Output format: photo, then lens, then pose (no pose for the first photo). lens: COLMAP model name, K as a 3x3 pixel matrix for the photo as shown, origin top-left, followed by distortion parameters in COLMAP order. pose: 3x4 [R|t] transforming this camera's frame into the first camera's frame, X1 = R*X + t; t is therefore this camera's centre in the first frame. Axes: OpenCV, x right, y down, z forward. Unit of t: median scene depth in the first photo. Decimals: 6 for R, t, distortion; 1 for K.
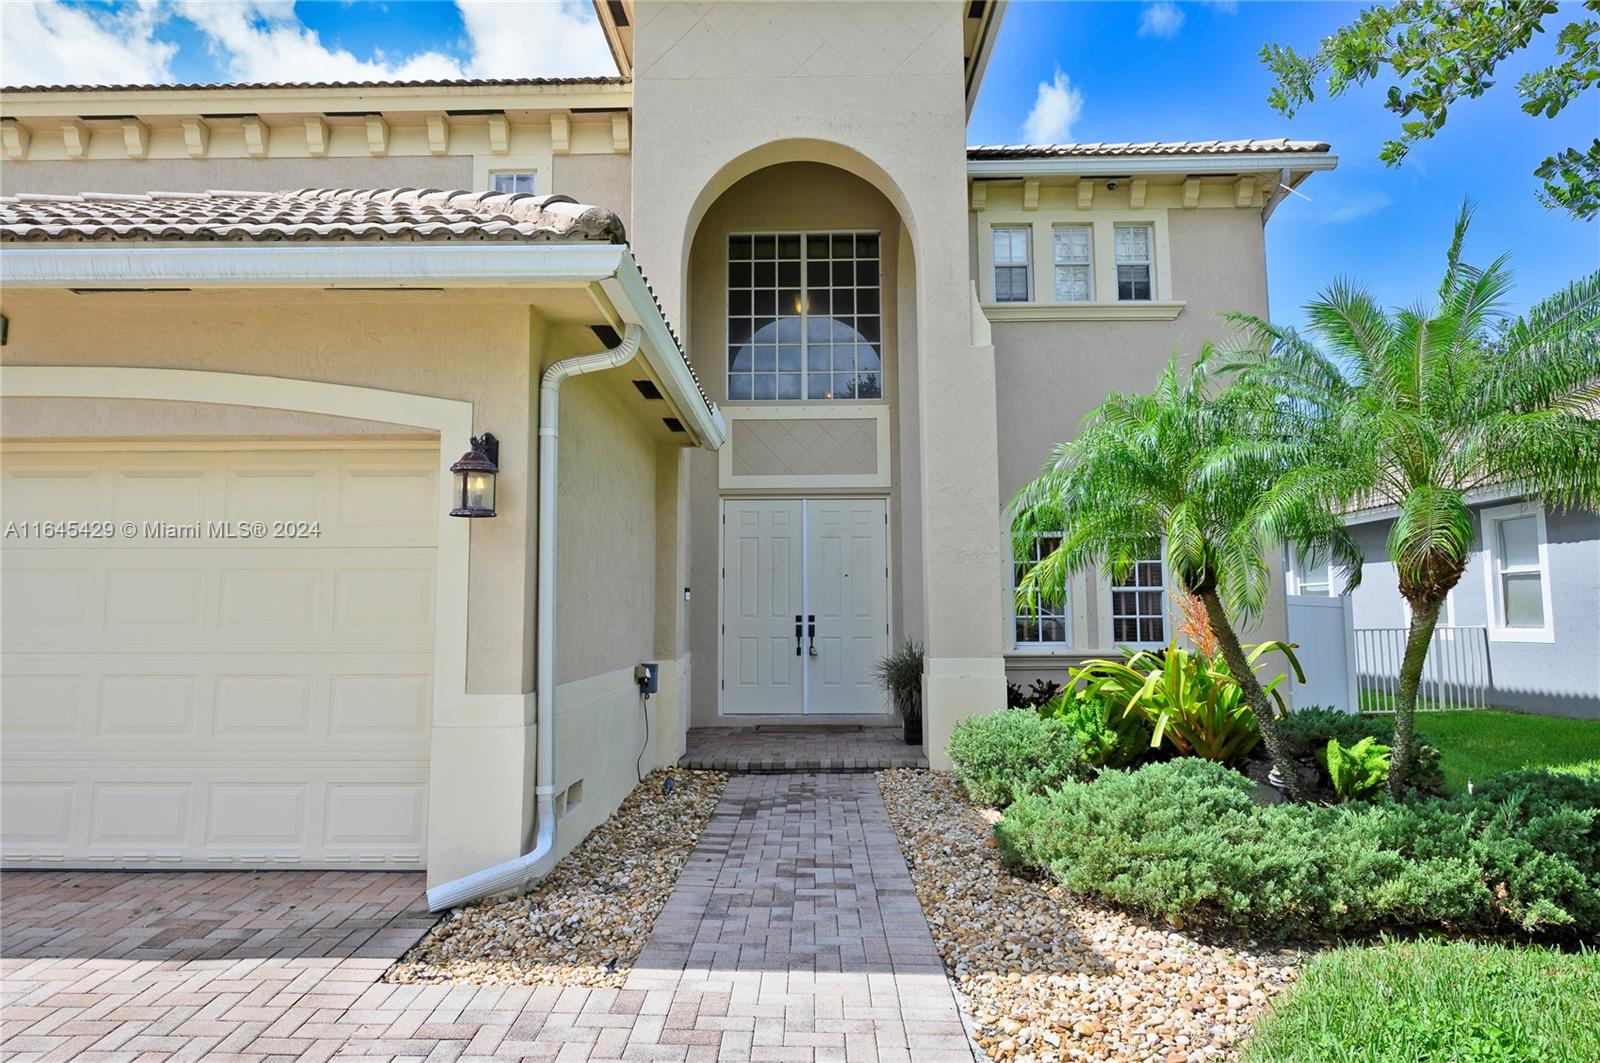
lens RADIAL K [[954.2, 0, 800.0], [0, 954.2, 531.5], [0, 0, 1]] dist [0.001522, 0.001356]
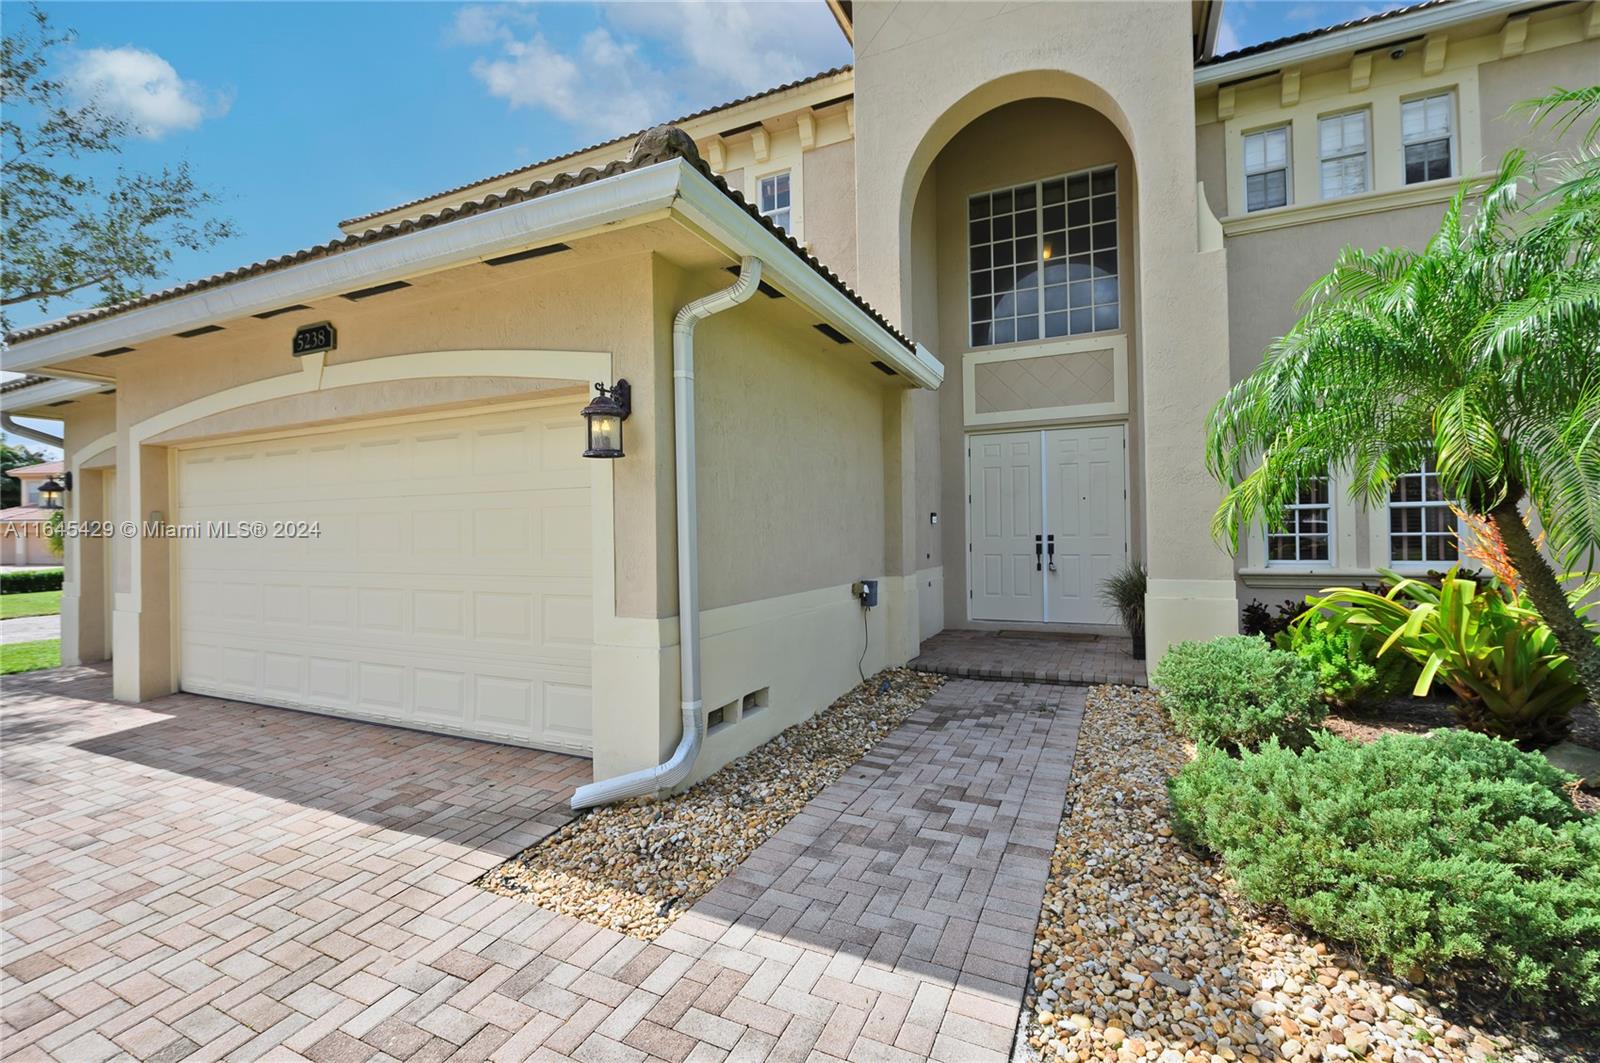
lens RADIAL K [[694.4, 0, 800.0], [0, 694.4, 531.5], [0, 0, 1]] dist [-0.005797, -0.000470]
pose [[0.913667, -0.008660, -0.406371, 0.123654], [0.044846, 0.995817, 0.079607, 0.010751], [0.403982, -0.090958, 0.910234, 0.245375]]
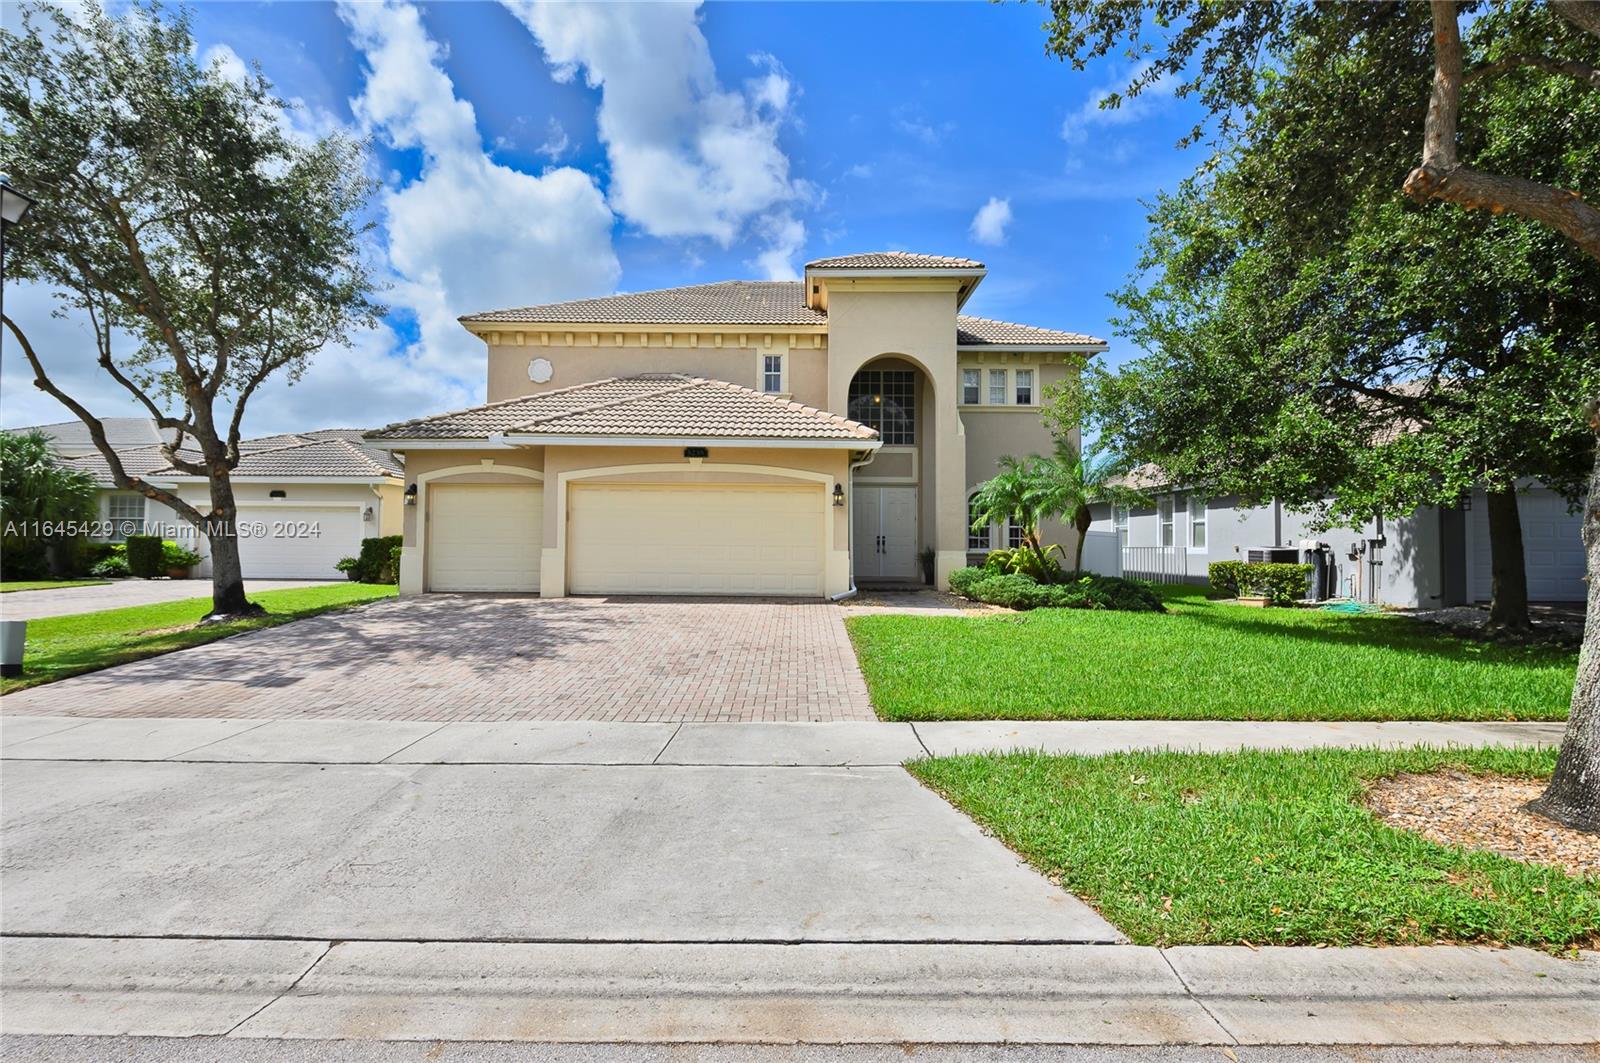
lens RADIAL K [[735.2, 0, 800.0], [0, 735.2, 531.5], [0, 0, 1]] dist [0.000599, 0.000016]
pose [[0.999865, 0.013980, 0.008600, -0.351922], [-0.014538, 0.997539, 0.068588, -0.077746], [-0.007620, -0.068704, 0.997608, -1.376963]]
